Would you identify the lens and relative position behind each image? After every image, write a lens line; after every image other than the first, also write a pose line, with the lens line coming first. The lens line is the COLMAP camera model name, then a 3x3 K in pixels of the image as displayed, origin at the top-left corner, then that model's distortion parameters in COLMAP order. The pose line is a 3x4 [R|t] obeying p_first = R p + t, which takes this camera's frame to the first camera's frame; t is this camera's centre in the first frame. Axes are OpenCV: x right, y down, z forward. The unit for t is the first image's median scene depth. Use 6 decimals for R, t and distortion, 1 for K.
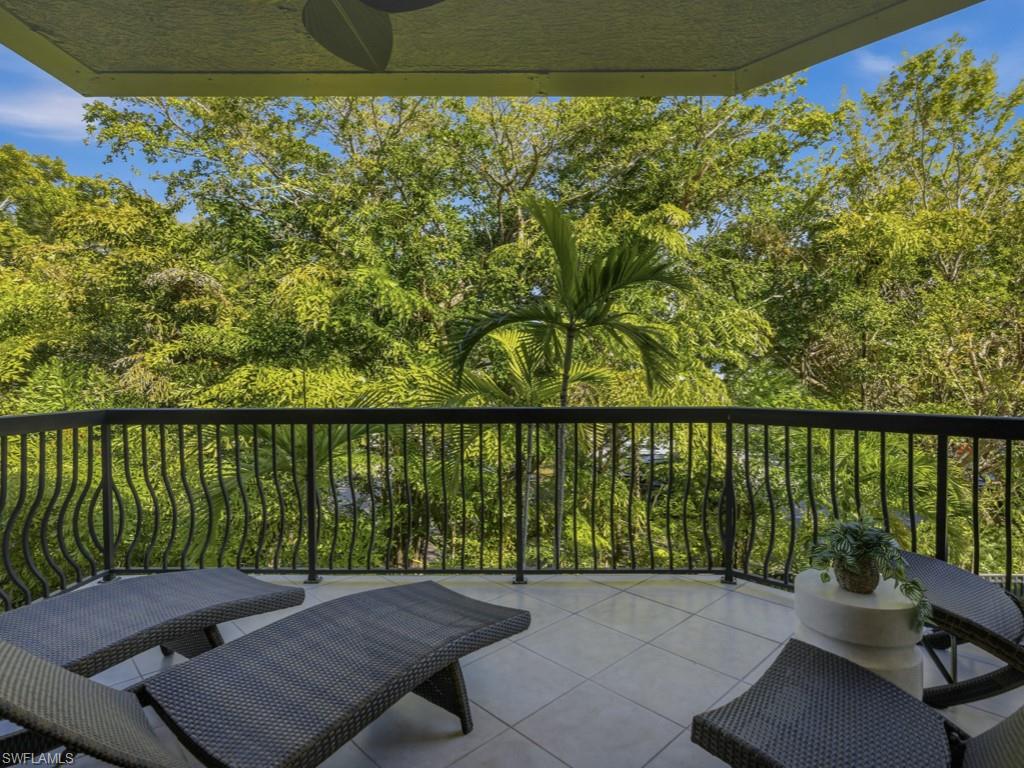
lens RADIAL K [[557.8, 0, 512.0], [0, 557.8, 384.0], [0, 0, 1]] dist [-0.002480, -0.001128]
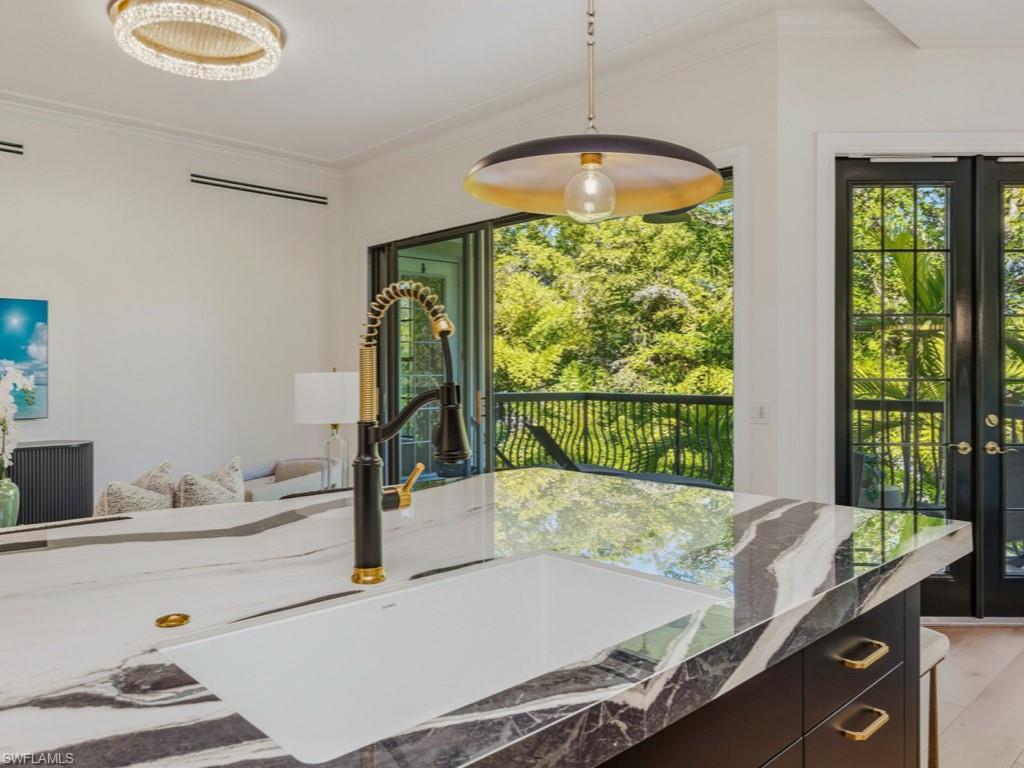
lens RADIAL K [[720.2, 0, 512.0], [0, 720.2, 384.0], [0, 0, 1]] dist [0.000264, -0.000019]
pose [[0.705203, 0.013350, -0.708880, 0.275838], [-0.018485, 0.999829, 0.000439, 0.008596], [0.708764, 0.012794, 0.705329, -0.299207]]
